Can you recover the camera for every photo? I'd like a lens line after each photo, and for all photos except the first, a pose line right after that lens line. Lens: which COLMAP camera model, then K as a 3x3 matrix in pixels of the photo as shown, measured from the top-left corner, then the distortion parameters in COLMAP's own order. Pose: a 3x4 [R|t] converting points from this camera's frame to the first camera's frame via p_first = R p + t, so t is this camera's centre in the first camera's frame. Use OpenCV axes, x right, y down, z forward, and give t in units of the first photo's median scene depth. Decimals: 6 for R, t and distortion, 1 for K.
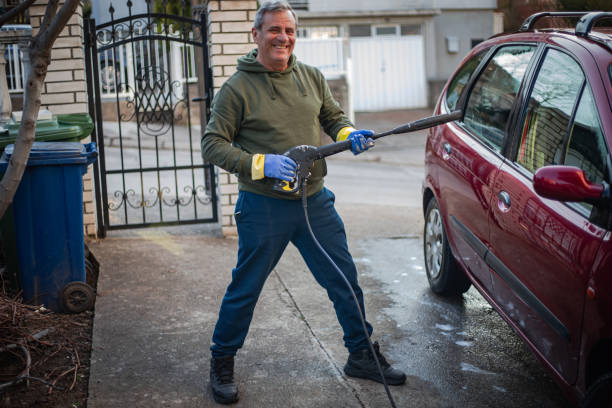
lens RADIAL K [[910.0, 0, 306.0], [0, 910.0, 204.0], [0, 0, 1]] dist [-0.110951, 0.007527]
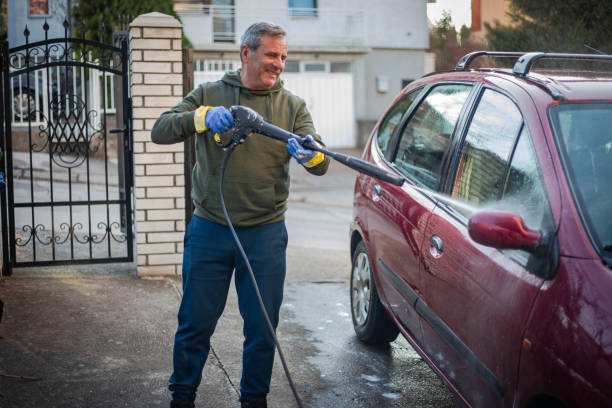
lens RADIAL K [[941.3, 0, 306.0], [0, 941.3, 204.0], [0, 0, 1]] dist [-0.095425, -0.060822]
pose [[0.996238, 0.026909, 0.082379, -0.000161], [-0.023299, 0.998739, -0.044476, -0.000491], [-0.083472, 0.042389, 0.995608, 0.018833]]
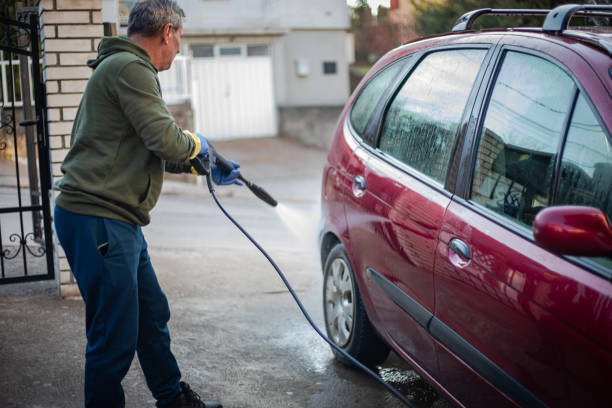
lens RADIAL K [[969.5, 0, 306.0], [0, 969.5, 204.0], [0, 0, 1]] dist [-0.100892, 0.027793]
pose [[0.984308, -0.014359, 0.175872, -0.033411], [0.020908, 0.999153, -0.035441, -0.012496], [-0.175214, 0.038562, 0.983775, 0.165662]]
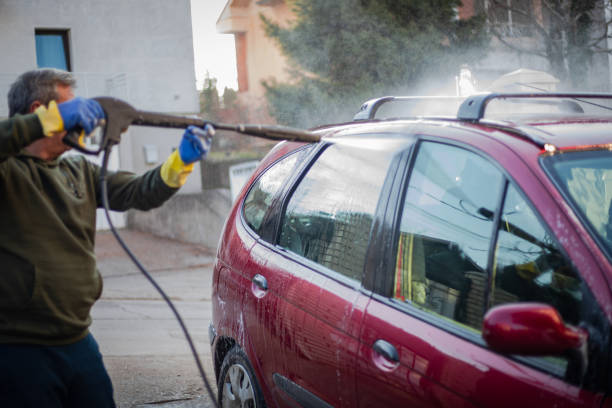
lens RADIAL K [[1024.1, 0, 306.0], [0, 1024.1, 204.0], [0, 0, 1]] dist [-0.088598, -0.040466]
pose [[0.944718, -0.026767, 0.326790, -0.069590], [0.068410, 0.990819, -0.116610, -0.022218], [-0.320669, 0.132519, 0.937875, 0.183004]]
